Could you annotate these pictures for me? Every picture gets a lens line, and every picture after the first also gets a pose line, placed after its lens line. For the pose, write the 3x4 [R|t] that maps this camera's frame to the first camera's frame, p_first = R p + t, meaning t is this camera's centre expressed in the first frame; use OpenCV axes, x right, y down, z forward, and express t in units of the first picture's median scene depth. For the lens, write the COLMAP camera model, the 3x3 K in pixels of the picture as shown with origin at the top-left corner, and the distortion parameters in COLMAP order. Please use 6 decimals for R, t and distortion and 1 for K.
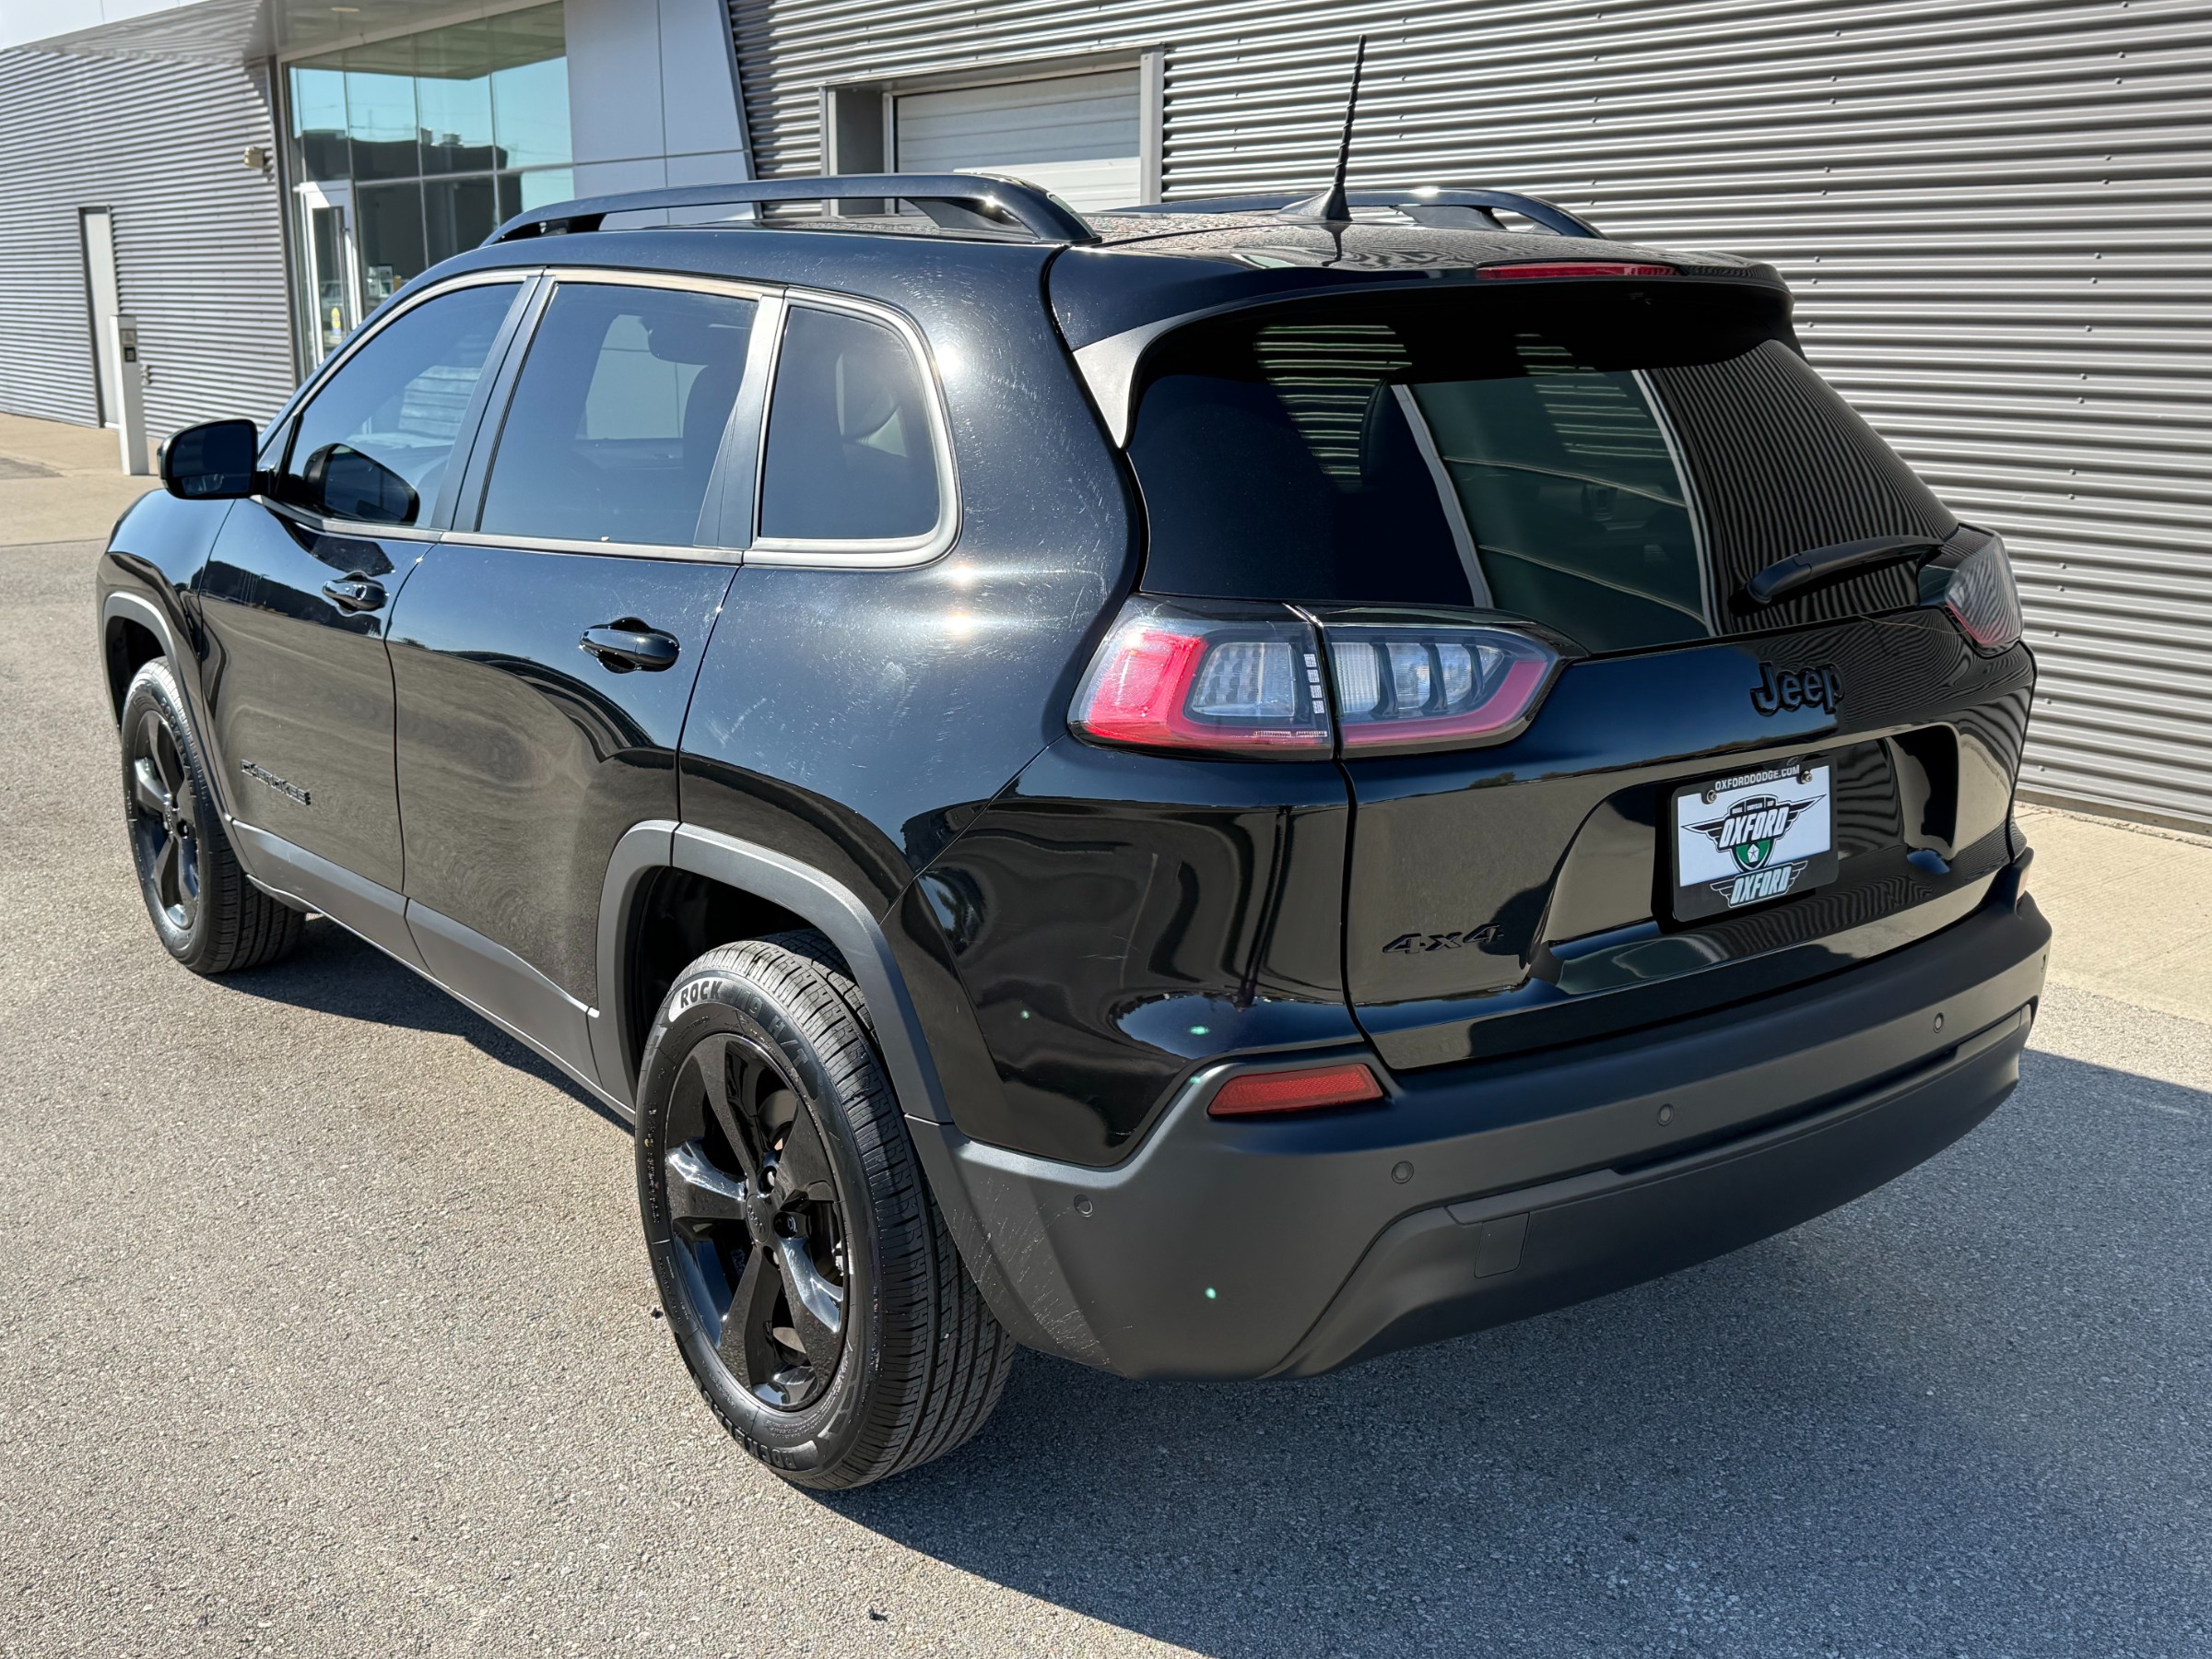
lens RADIAL K [[2209.5, 0, 1091.0], [0, 2209.5, 810.6], [0, 0, 1]] dist [0.025333, 0.000000]
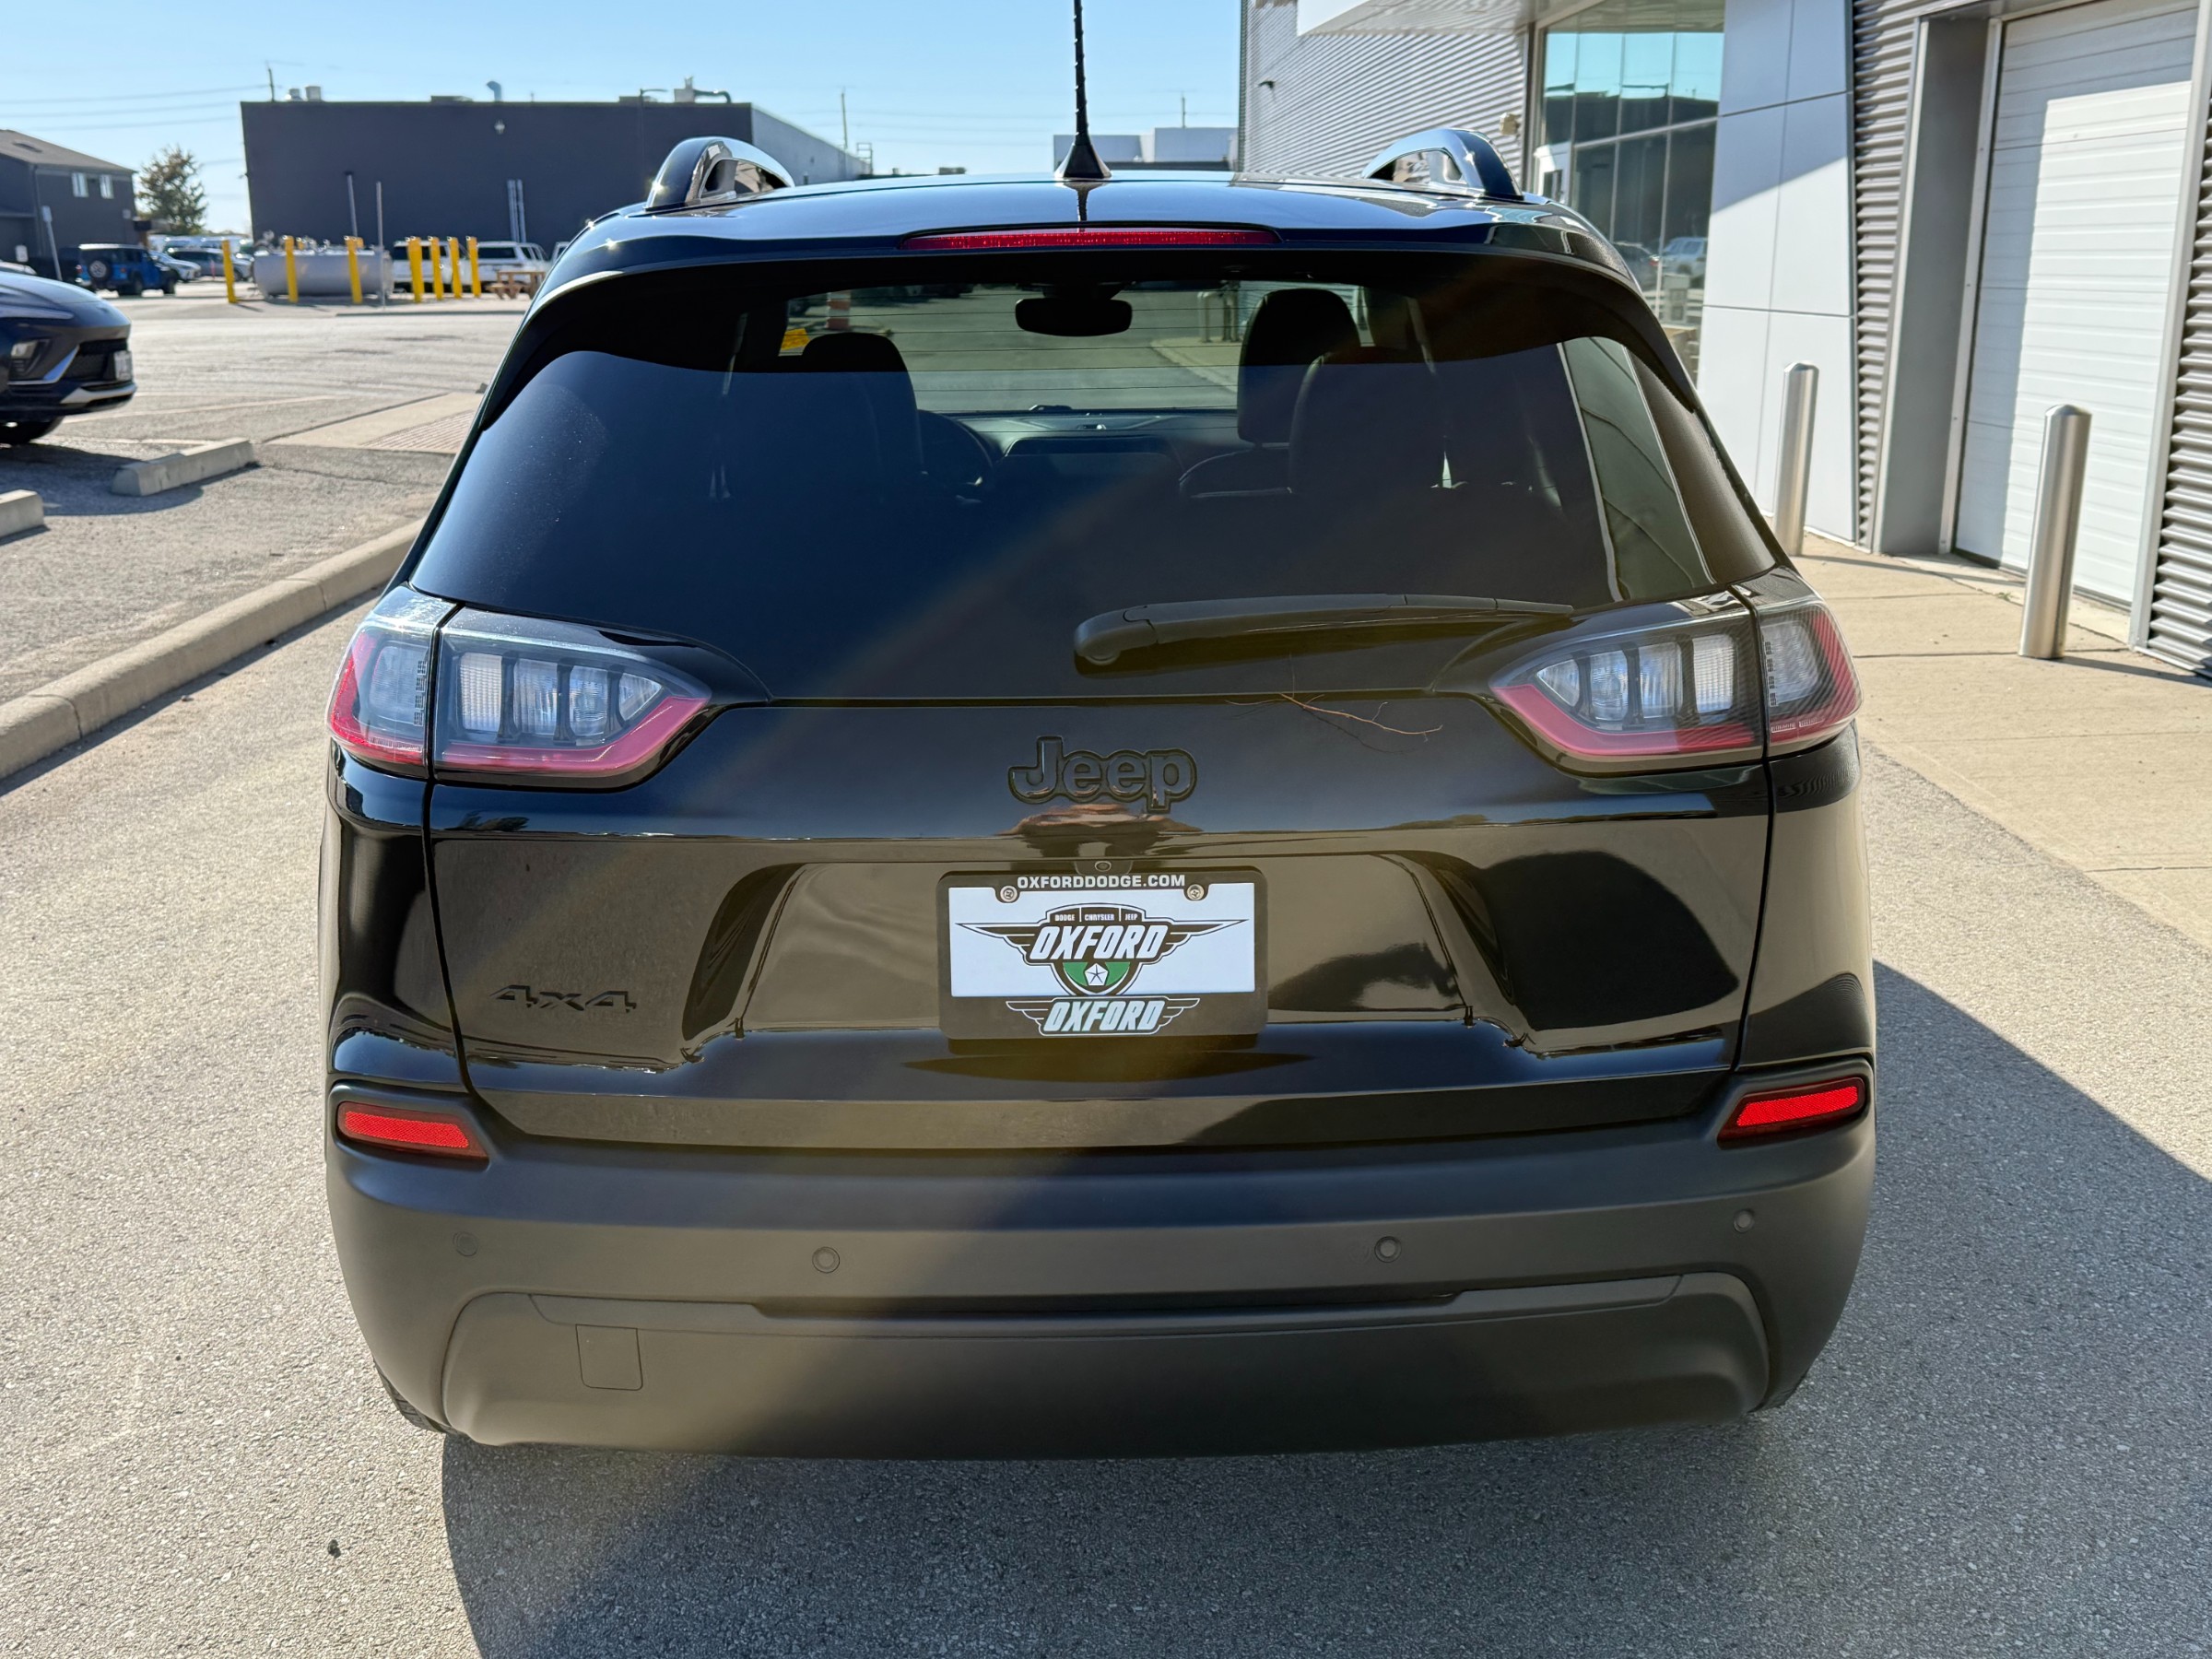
lens RADIAL K [[2209.5, 0, 1091.6], [0, 2209.5, 846.6], [0, 0, 1]] dist [0.025333, 0.000000]
pose [[0.808617, 0.143825, -0.570484, 0.737998], [-0.124861, 0.989523, 0.072488, -0.083079], [0.574933, 0.012617, 0.818103, 0.345967]]
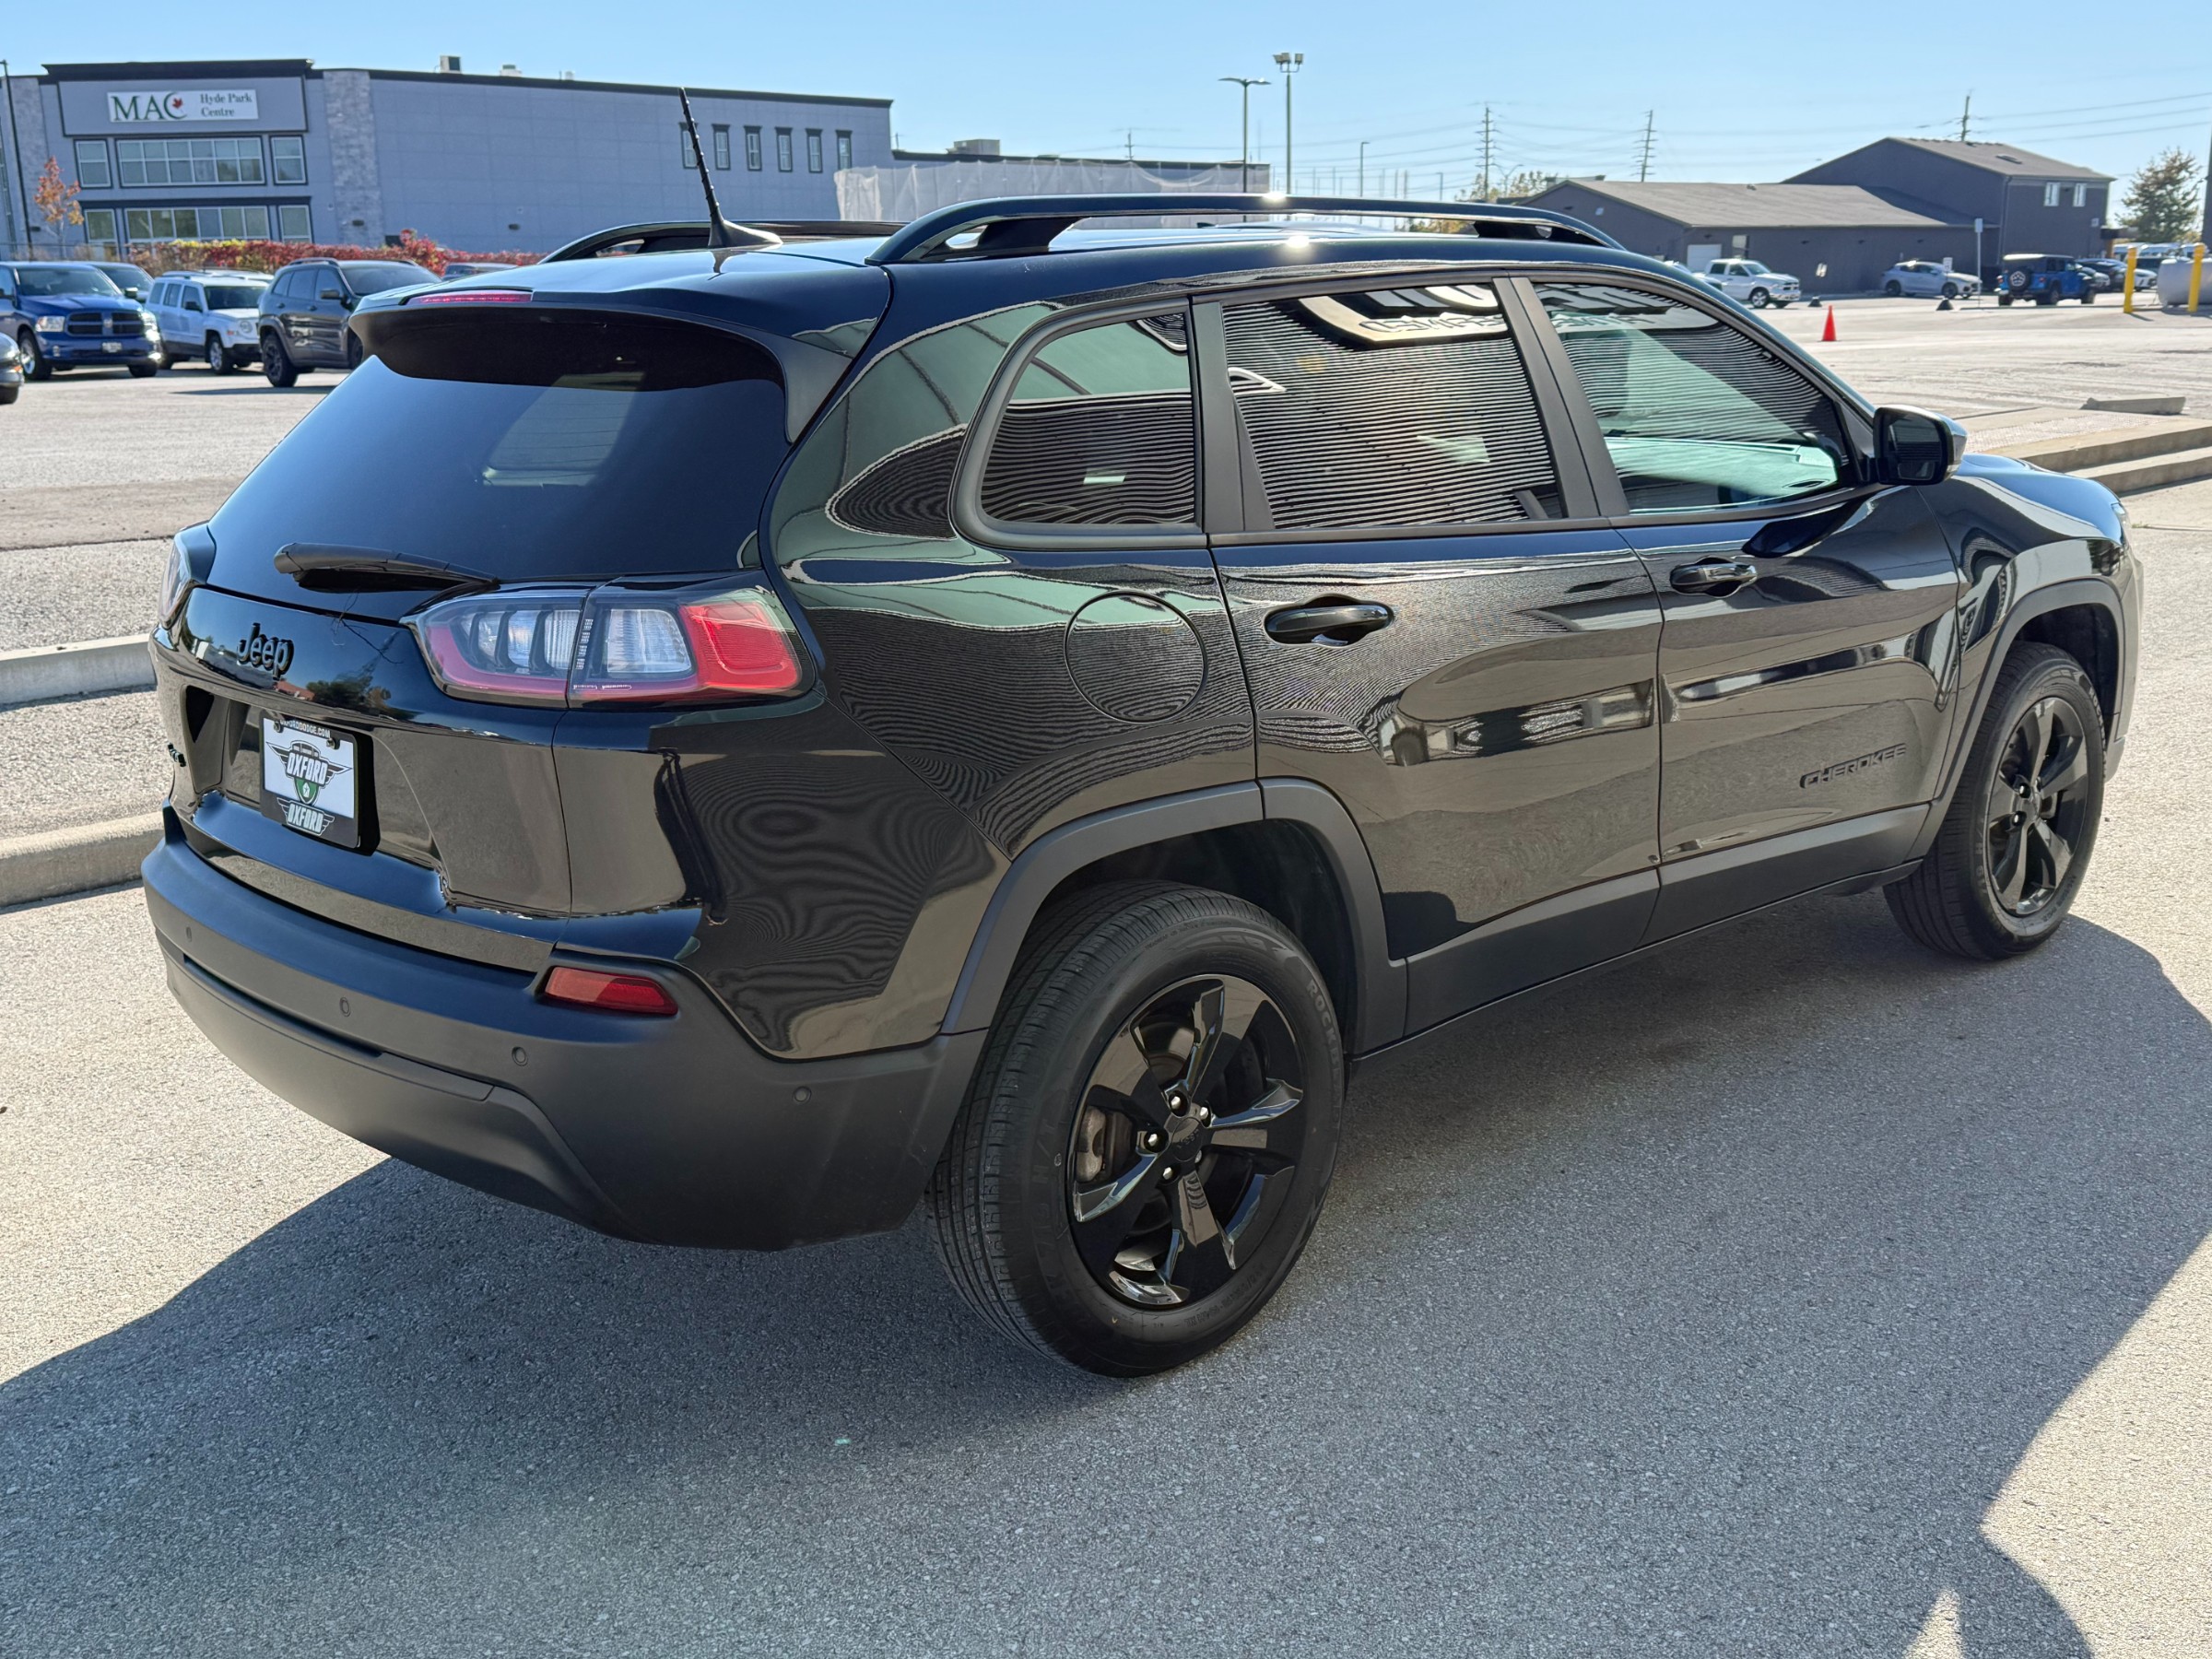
lens RADIAL K [[2209.5, 0, 1087.4], [0, 2209.5, 838.0], [0, 0, 1]] dist [0.025333, 0.000000]
pose [[0.124134, 0.240061, -0.962788, 1.510951], [-0.218113, 0.953163, 0.209539, -0.299695], [0.967997, 0.183986, 0.170680, 1.201294]]
